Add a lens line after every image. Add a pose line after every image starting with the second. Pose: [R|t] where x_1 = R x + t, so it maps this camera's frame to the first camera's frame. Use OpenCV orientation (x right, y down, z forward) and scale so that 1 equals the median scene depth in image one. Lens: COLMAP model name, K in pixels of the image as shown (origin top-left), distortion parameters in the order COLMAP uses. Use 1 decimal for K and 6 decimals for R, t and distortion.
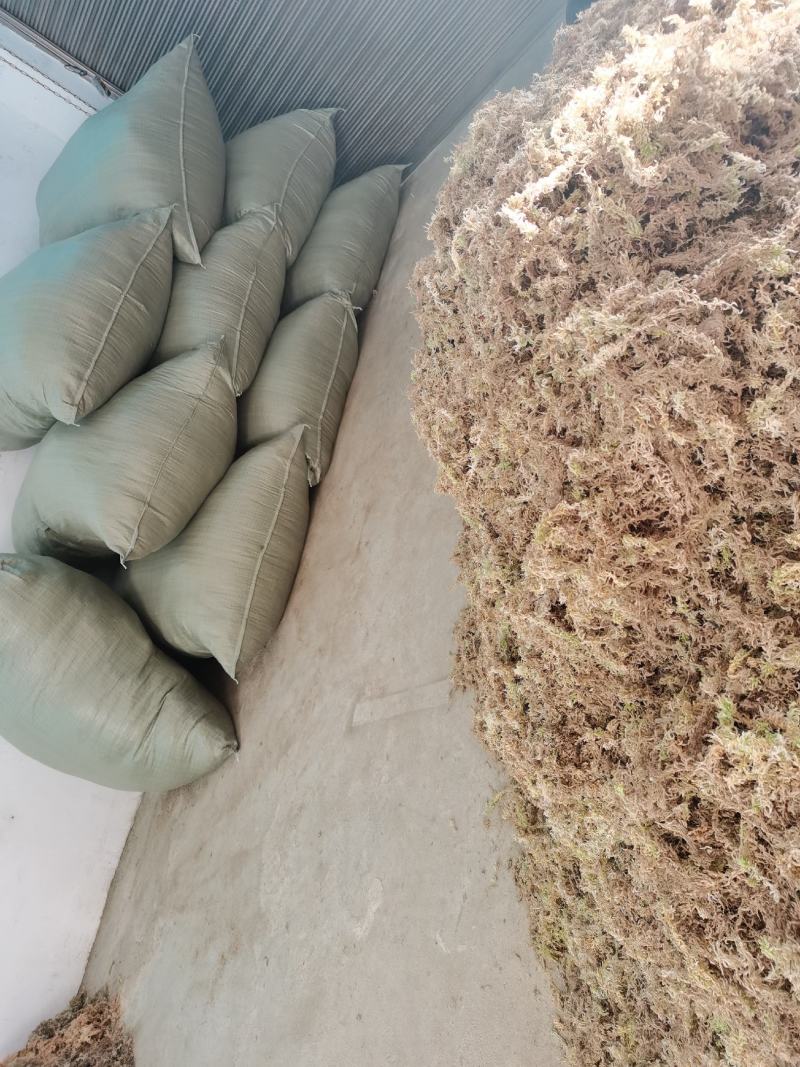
lens RADIAL K [[818.0, 0, 403.2], [0, 818.0, 529.9], [0, 0, 1]] dist [0.036792, -0.016007]
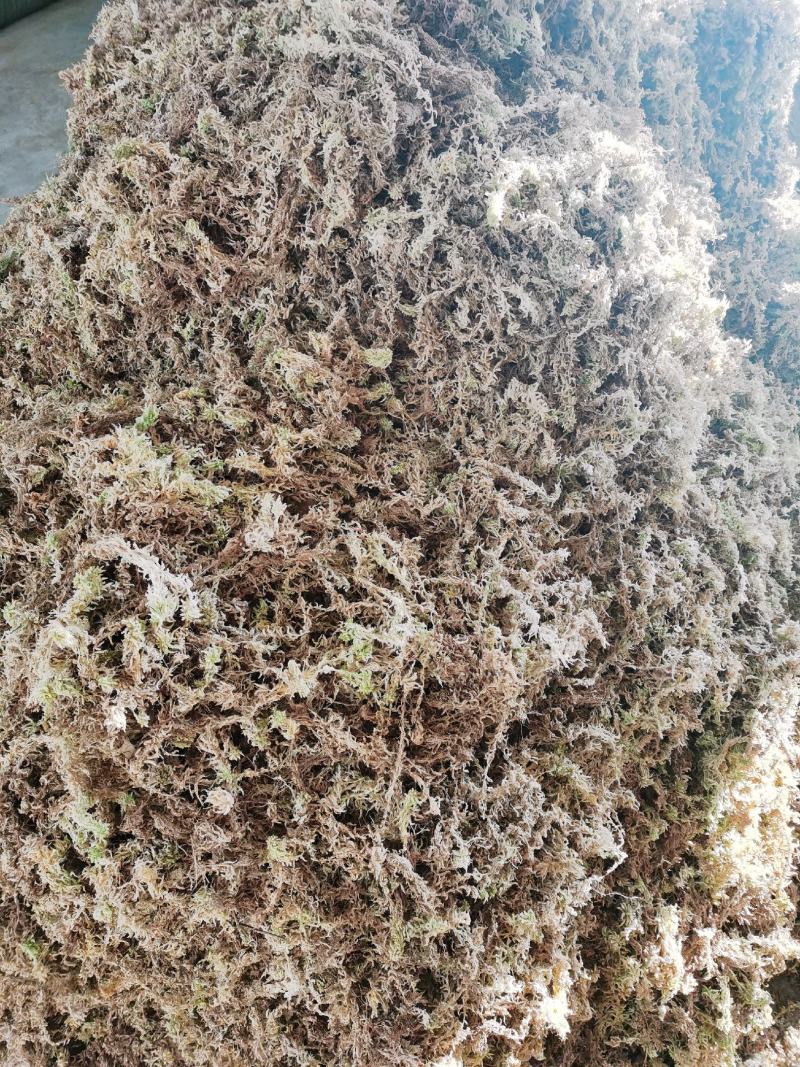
lens RADIAL K [[818.0, 0, 405.5], [0, 818.0, 533.2], [0, 0, 1]] dist [0.036792, -0.016007]
pose [[0.618887, 0.590388, 0.518094, 0.144988], [-0.674763, 0.737247, -0.034086, 0.132813], [-0.402087, -0.328495, 0.854644, 0.010338]]
